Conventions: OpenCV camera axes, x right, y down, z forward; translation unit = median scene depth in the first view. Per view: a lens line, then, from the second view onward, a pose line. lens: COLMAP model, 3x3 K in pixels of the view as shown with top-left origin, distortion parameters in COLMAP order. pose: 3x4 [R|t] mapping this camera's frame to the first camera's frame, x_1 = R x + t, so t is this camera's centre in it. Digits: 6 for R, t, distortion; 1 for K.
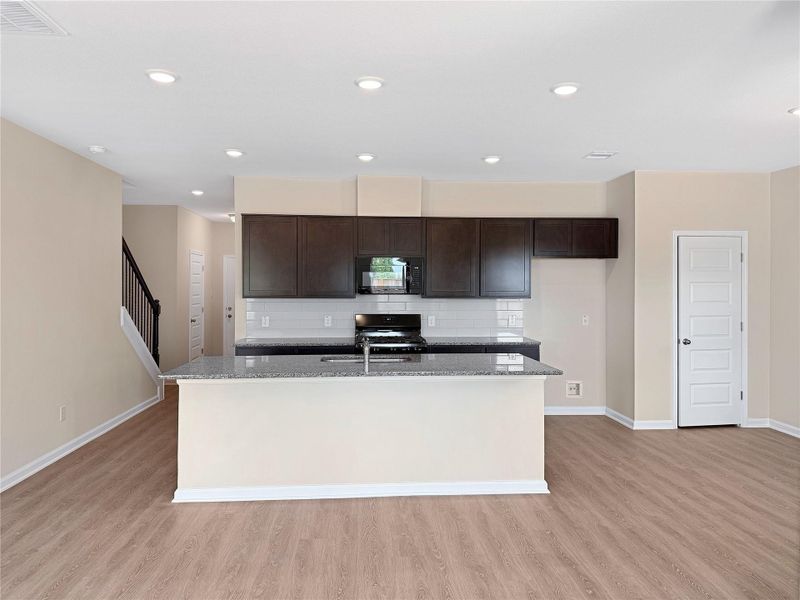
lens RADIAL K [[550.0, 0, 399.5], [0, 550.0, 295.6], [0, 0, 1]] dist [0.007407, -0.001355]
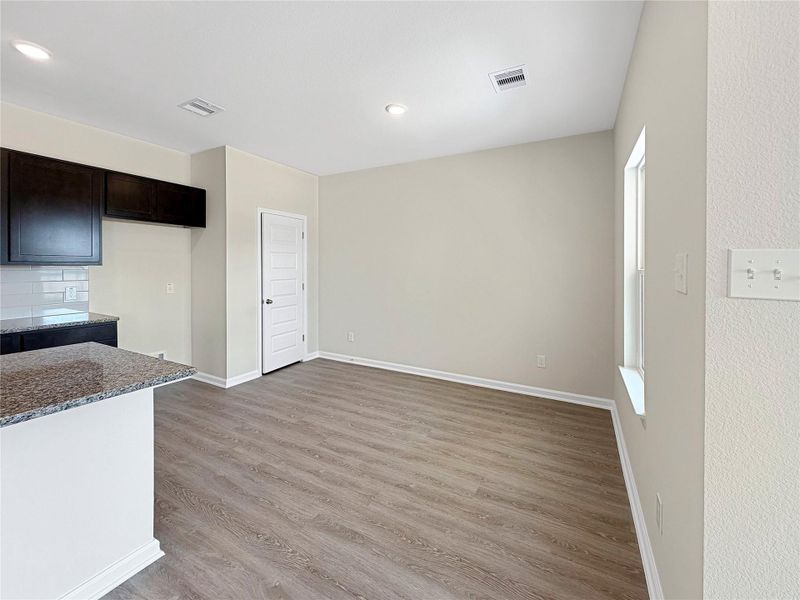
lens RADIAL K [[336.0, 0, 398.3], [0, 336.0, 268.2], [0, 0, 1]] dist [-0.000835, -0.001170]
pose [[0.544507, -0.001830, 0.838754, 0.062032], [0.009550, 0.999946, -0.004019, 0.017043], [-0.838702, 0.010199, 0.544496, 0.367898]]
